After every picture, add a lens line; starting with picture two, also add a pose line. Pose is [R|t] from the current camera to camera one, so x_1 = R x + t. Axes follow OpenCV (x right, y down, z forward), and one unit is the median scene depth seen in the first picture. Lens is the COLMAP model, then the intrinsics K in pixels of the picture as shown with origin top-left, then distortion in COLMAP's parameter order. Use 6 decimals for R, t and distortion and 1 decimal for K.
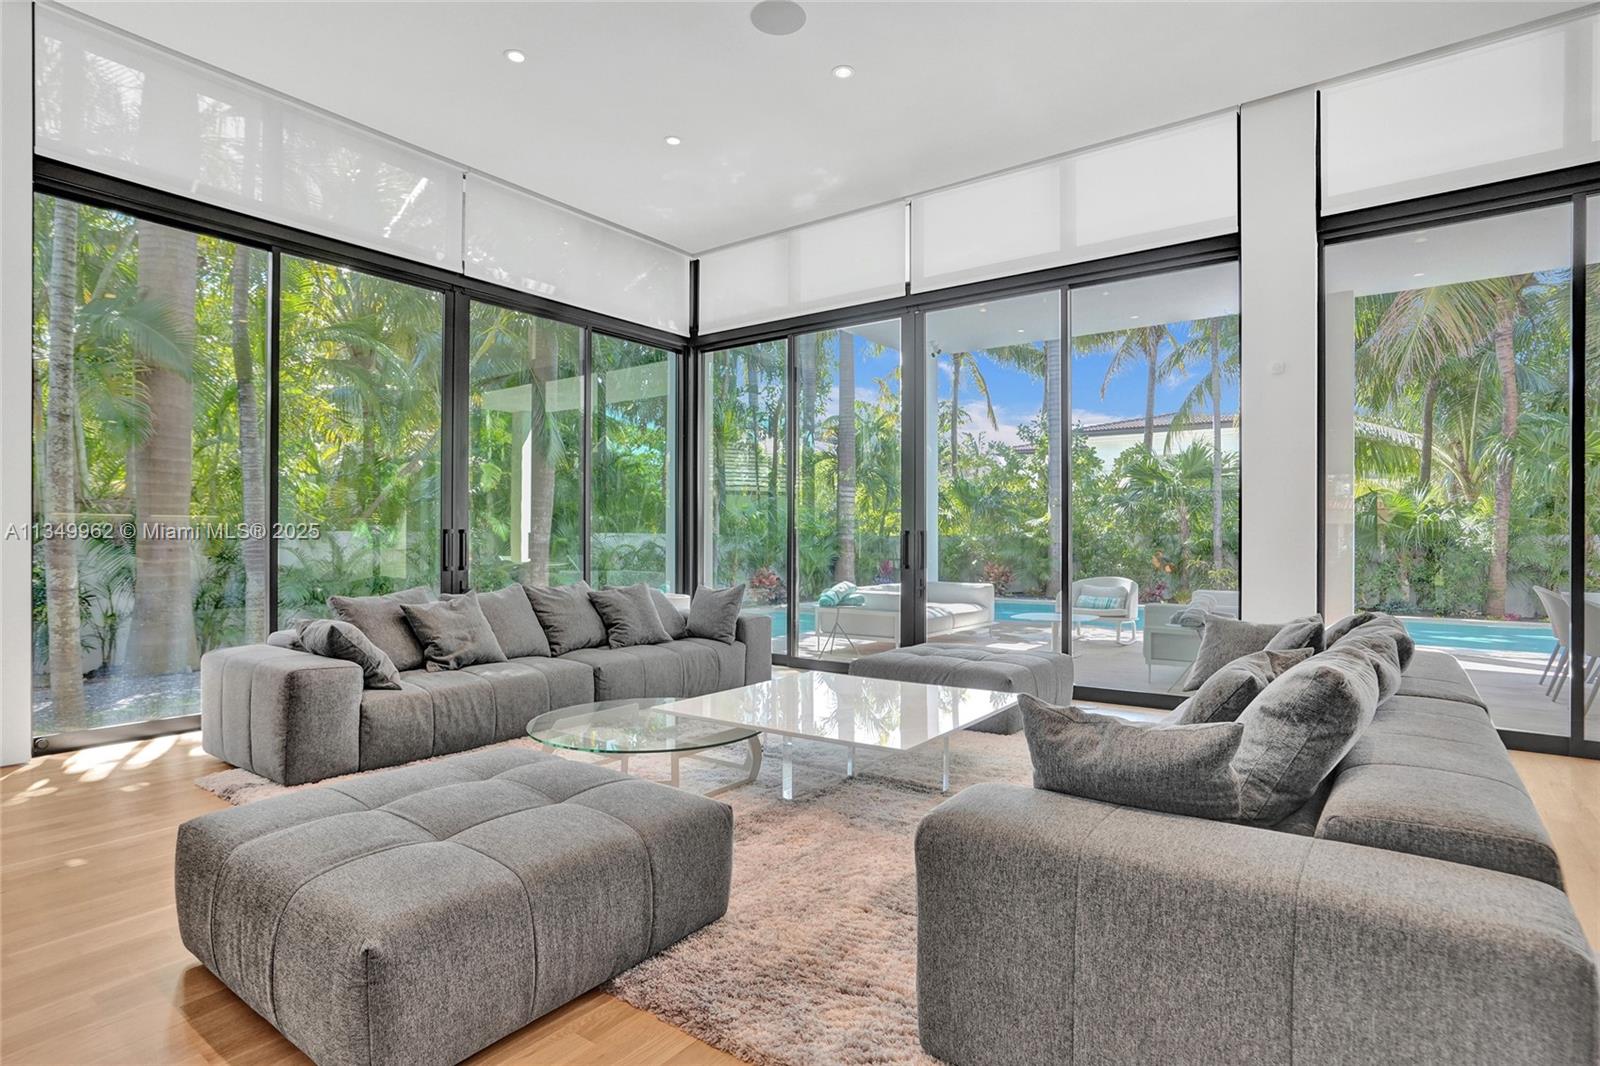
lens RADIAL K [[823.2, 0, 800.3], [0, 823.2, 536.3], [0, 0, 1]] dist [-0.024136, 0.001076]
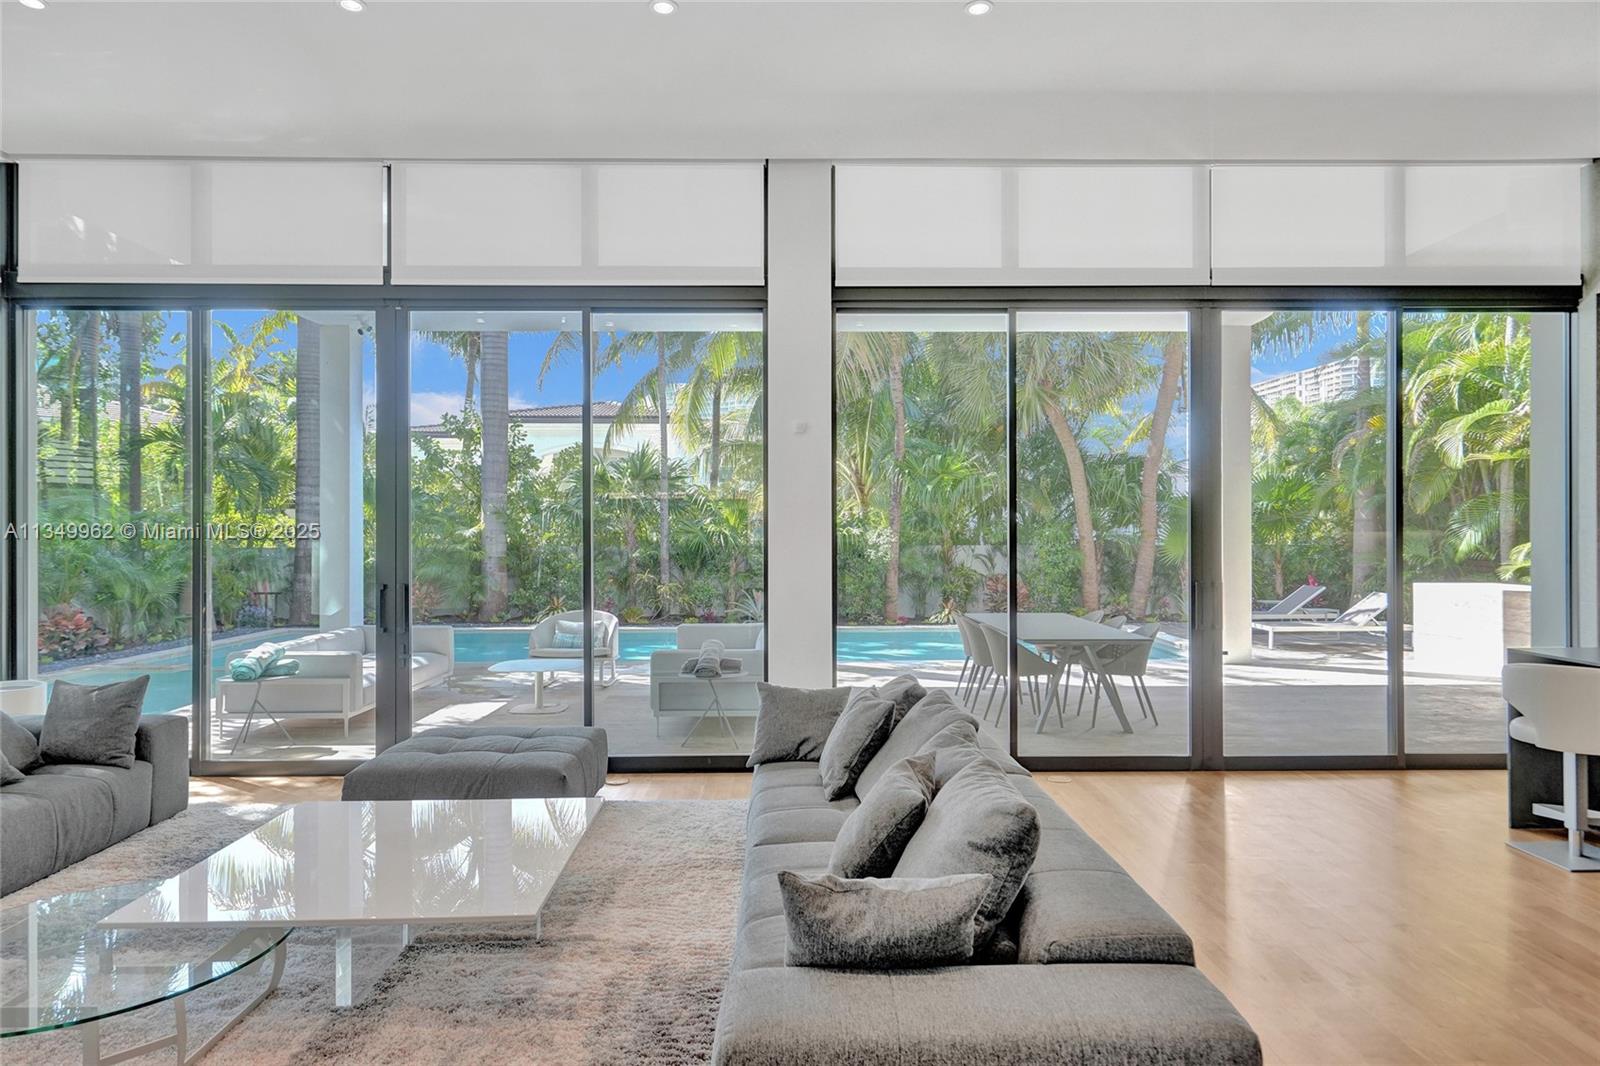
lens RADIAL K [[963.9, 0, 798.4], [0, 963.9, 522.8], [0, 0, 1]] dist [0.004657, -0.000342]
pose [[0.797774, 0.002887, 0.602949, -0.121060], [0.001271, 0.999978, -0.006470, -0.063603], [-0.602955, 0.005928, 0.797753, 0.025430]]
